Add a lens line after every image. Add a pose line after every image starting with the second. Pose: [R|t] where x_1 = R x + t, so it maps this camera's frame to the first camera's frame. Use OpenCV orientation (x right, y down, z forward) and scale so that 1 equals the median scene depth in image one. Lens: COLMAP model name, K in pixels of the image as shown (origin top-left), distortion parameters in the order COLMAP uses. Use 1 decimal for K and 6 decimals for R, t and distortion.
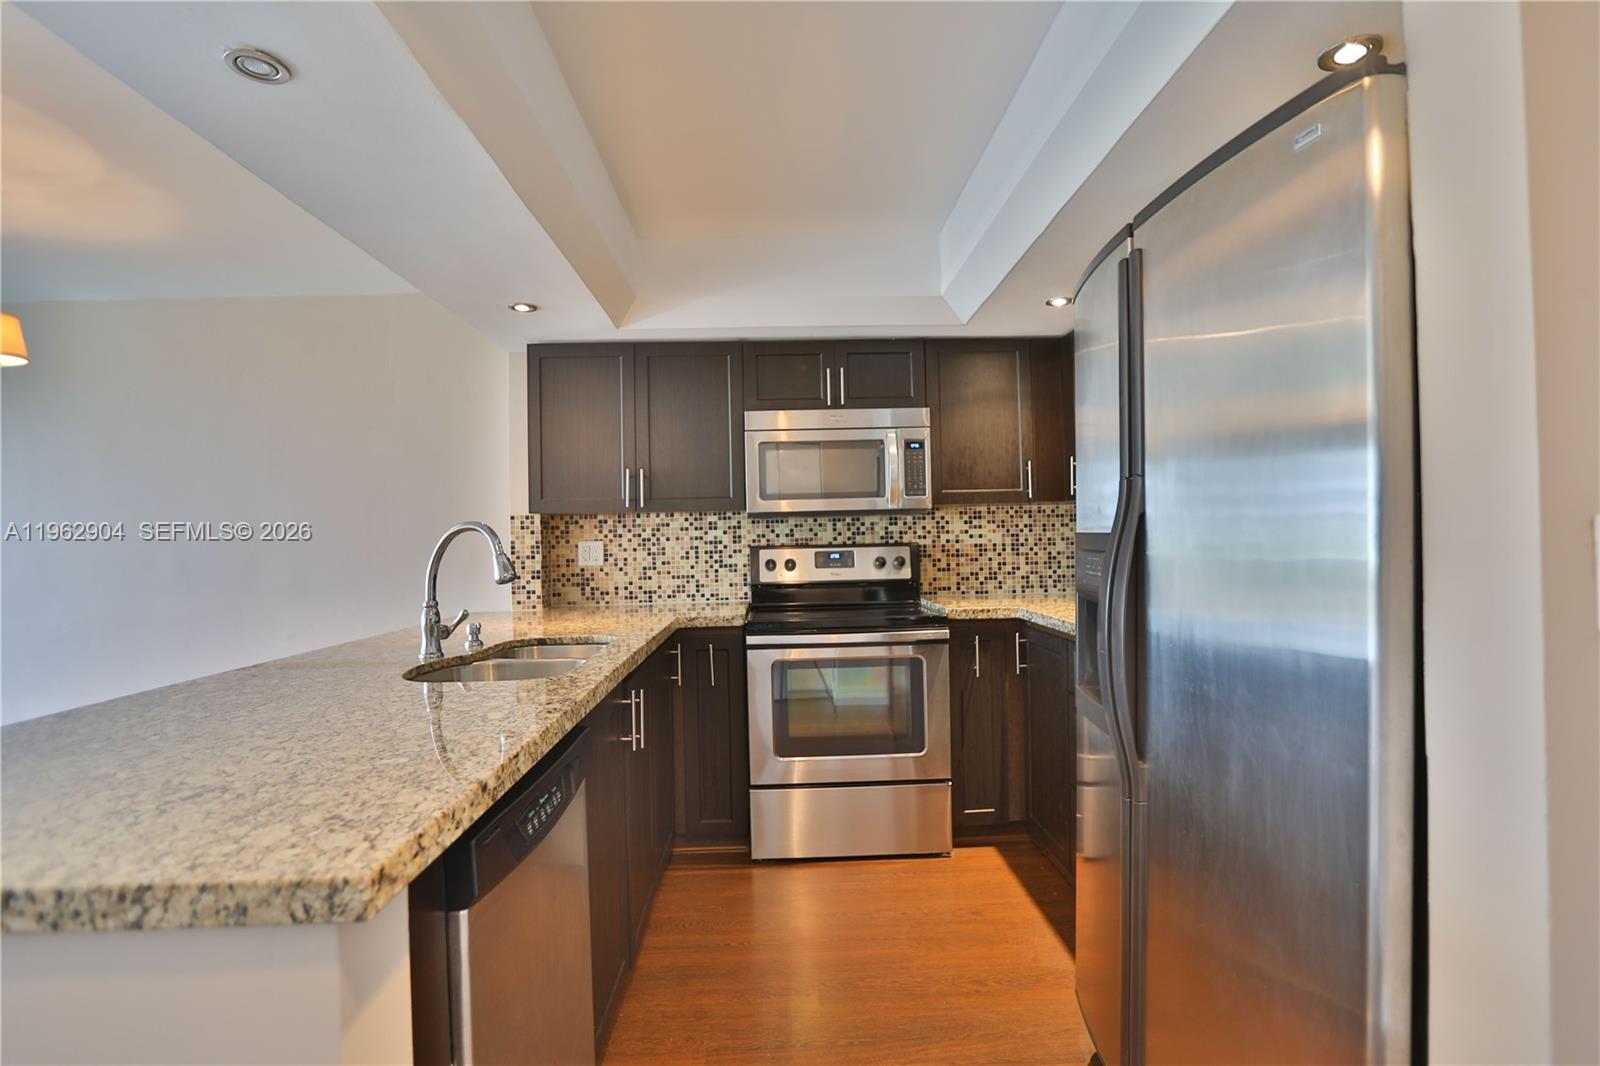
lens RADIAL K [[776.0, 0, 766.0], [0, 776.0, 534.1], [0, 0, 1]] dist [-0.047540, 0.012193]
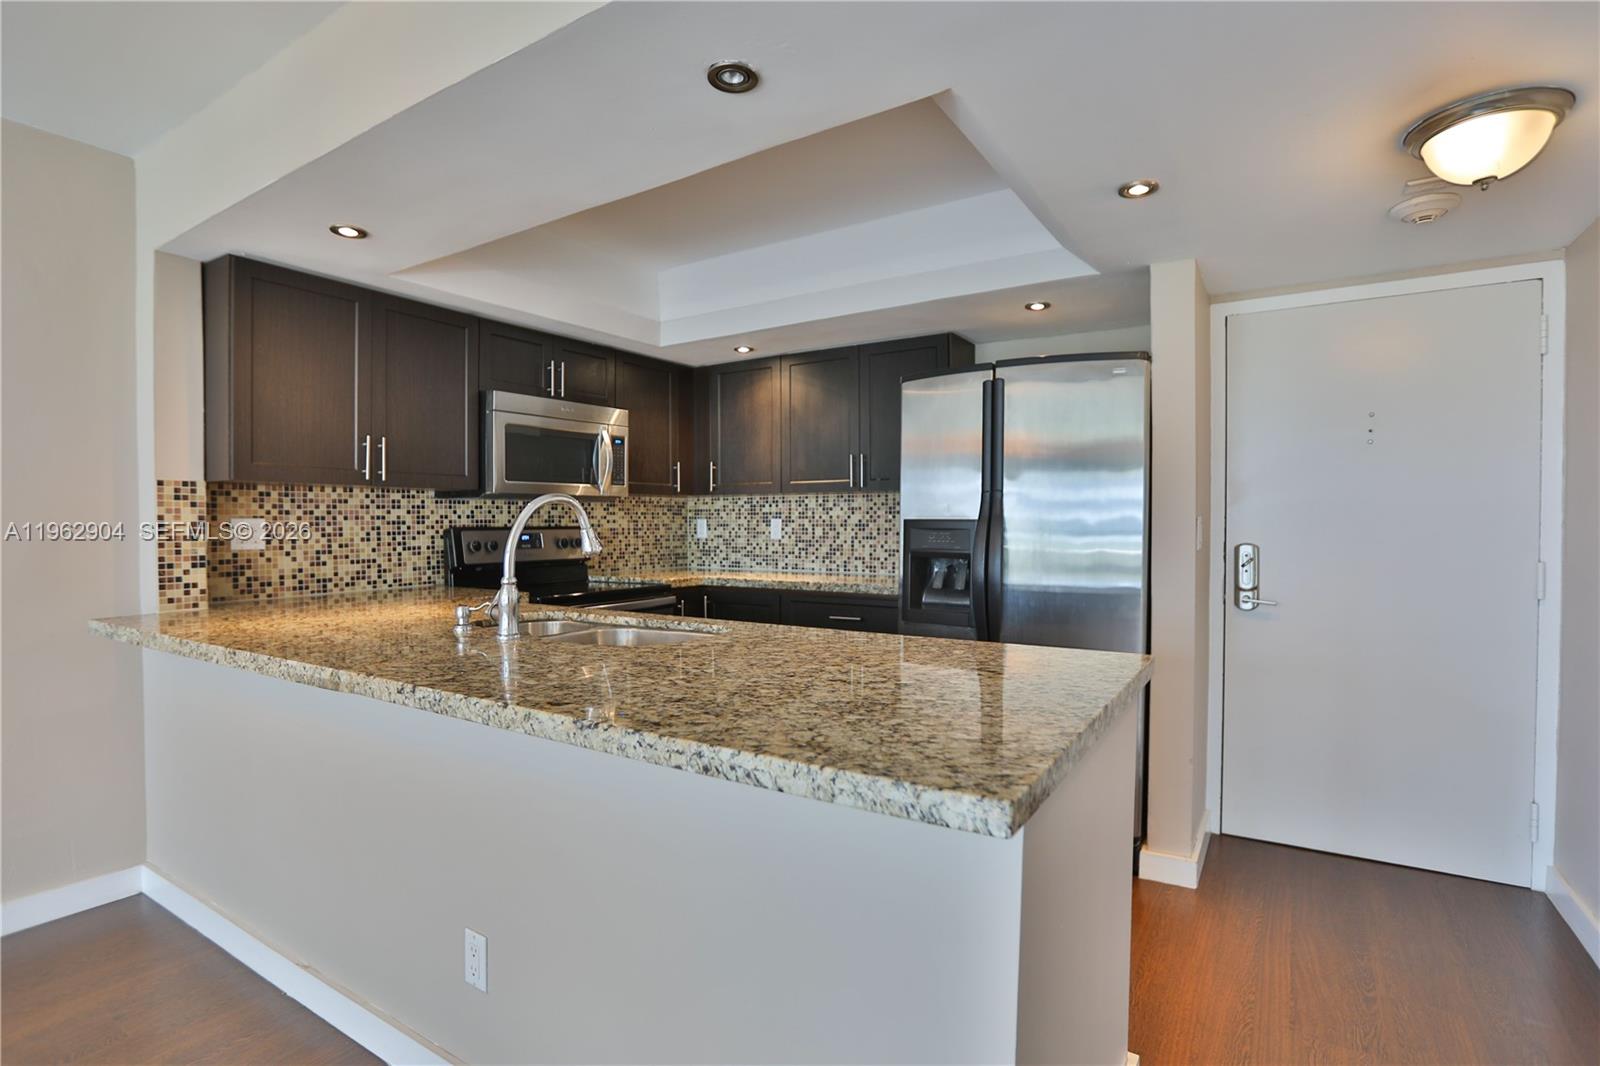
lens RADIAL K [[776.0, 0, 799.3], [0, 776.0, 535.5], [0, 0, 1]] dist [-0.047540, 0.012193]
pose [[0.558748, 0.005370, 0.829320, -0.547322], [-0.016563, 0.999852, 0.004684, 0.013770], [-0.829172, -0.016353, 0.558754, 0.110885]]
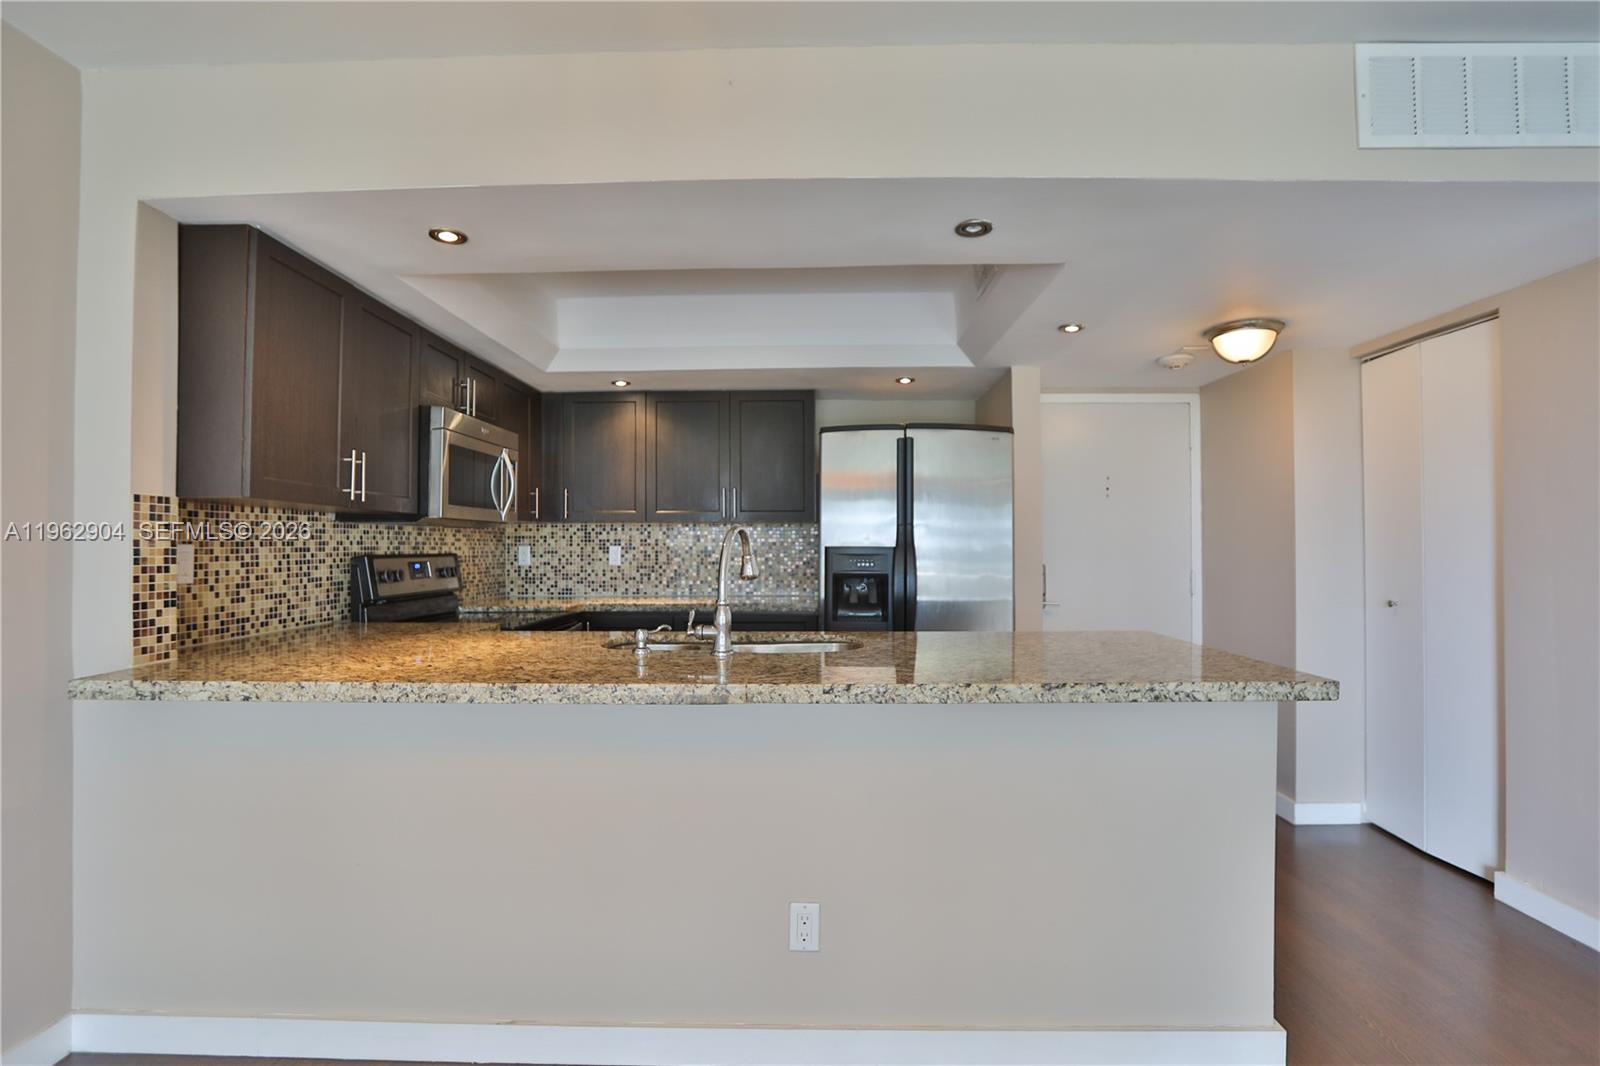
lens RADIAL K [[776.0, 0, 795.2], [0, 776.0, 536.8], [0, 0, 1]] dist [-0.047540, 0.012193]
pose [[0.050327, 0.035126, 0.998115, -0.798354], [-0.006732, 0.999371, -0.034830, 0.021038], [-0.998710, -0.004967, 0.050532, 0.475738]]
